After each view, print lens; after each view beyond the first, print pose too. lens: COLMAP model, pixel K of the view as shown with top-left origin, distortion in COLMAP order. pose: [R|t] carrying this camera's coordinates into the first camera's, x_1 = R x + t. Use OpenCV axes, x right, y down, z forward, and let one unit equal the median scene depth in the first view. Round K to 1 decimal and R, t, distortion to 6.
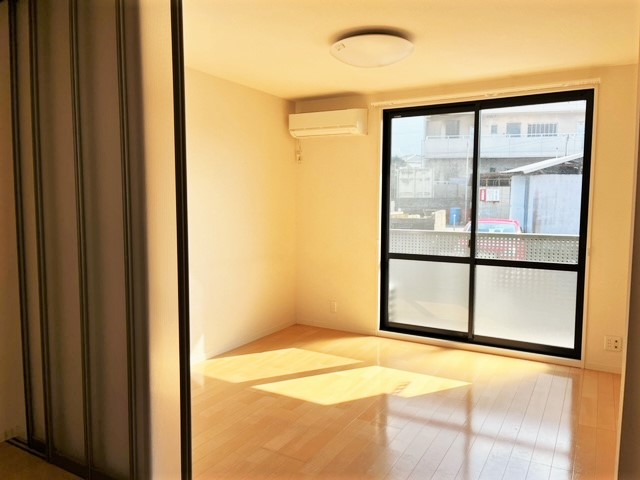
lens RADIAL K [[478.2, 0, 320.1], [0, 478.2, 235.4], [0, 0, 1]] dist [0.055625, -0.057125]
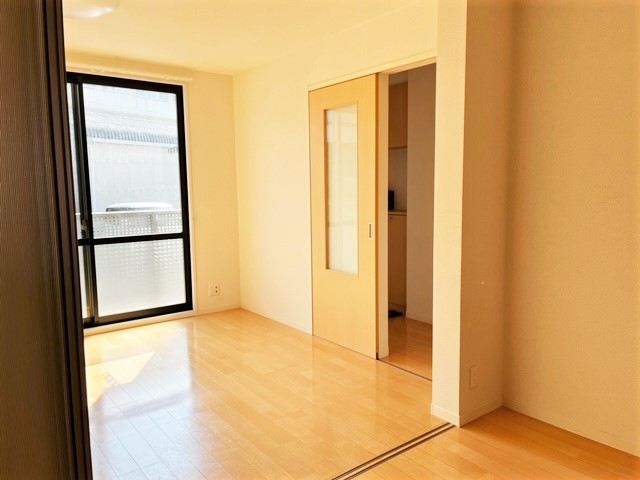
lens RADIAL K [[478.2, 0, 320.1], [0, 478.2, 235.4], [0, 0, 1]] dist [0.055625, -0.057125]
pose [[0.418818, -0.107550, 0.901679, -0.404511], [0.075761, 0.993638, 0.083328, -0.006168], [-0.904904, 0.033413, 0.424302, 0.187969]]
